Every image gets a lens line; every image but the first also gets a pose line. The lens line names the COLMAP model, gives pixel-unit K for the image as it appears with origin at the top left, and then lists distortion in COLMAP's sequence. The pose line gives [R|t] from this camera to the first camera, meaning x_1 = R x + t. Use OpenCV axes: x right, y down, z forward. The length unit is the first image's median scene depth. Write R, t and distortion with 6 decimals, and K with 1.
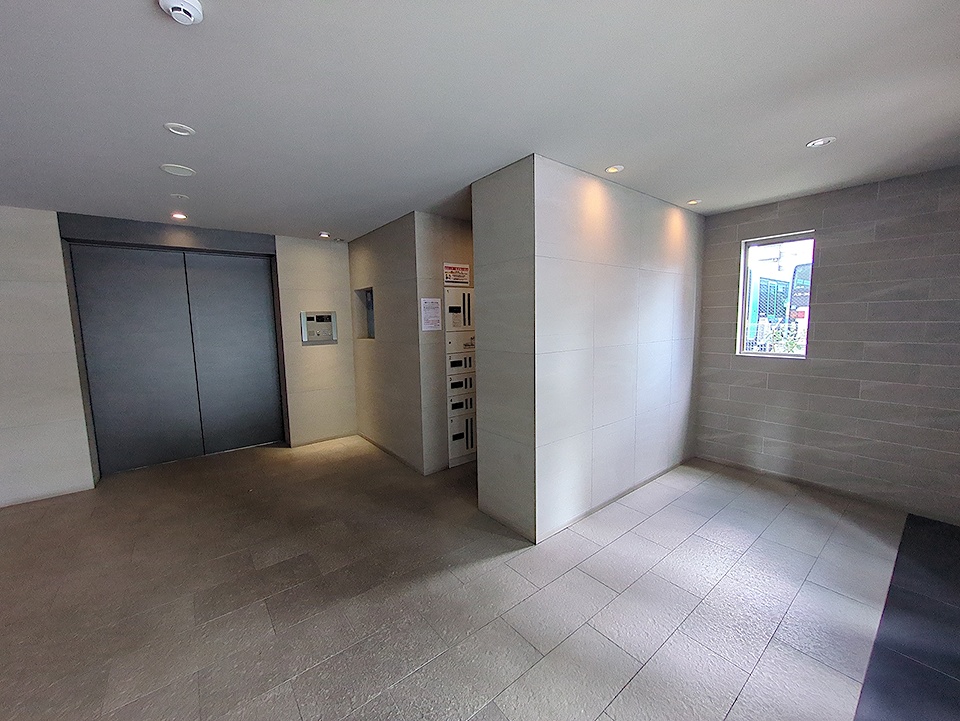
lens RADIAL K [[380.5, 0, 481.8], [0, 380.5, 360.6], [0, 0, 1]] dist [-0.000364, 0.000523]
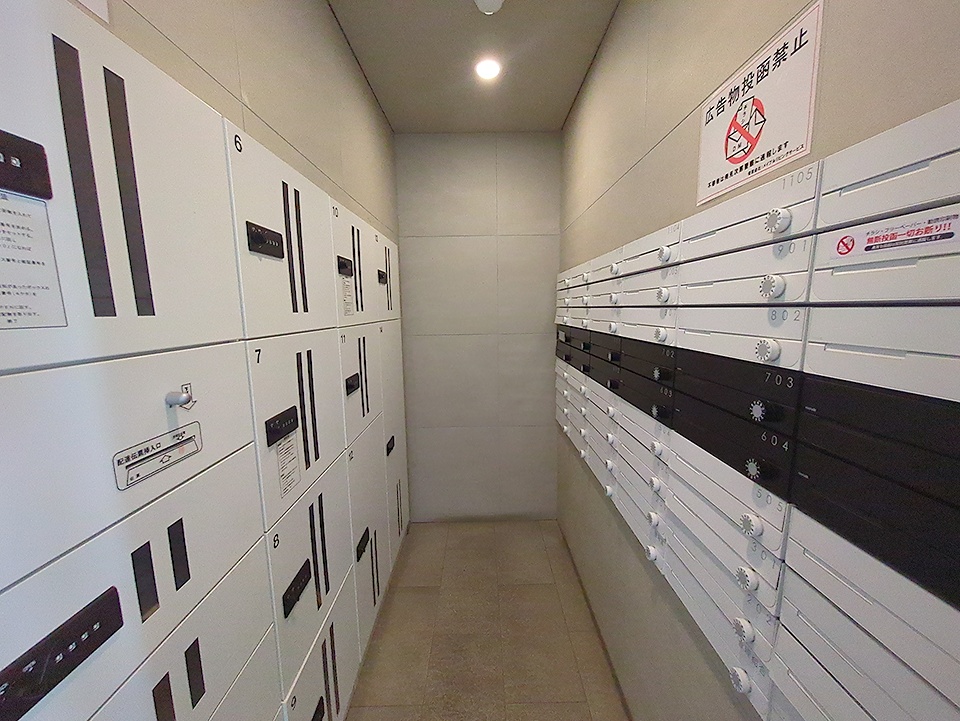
lens RADIAL K [[380.5, 0, 480.4], [0, 380.5, 365.3], [0, 0, 1]] dist [-0.000364, 0.000523]
pose [[0.617522, -0.115096, 0.778087, -0.069042], [0.090277, 0.993070, 0.075250, -0.074530], [-0.781355, 0.023775, 0.623633, 0.825349]]
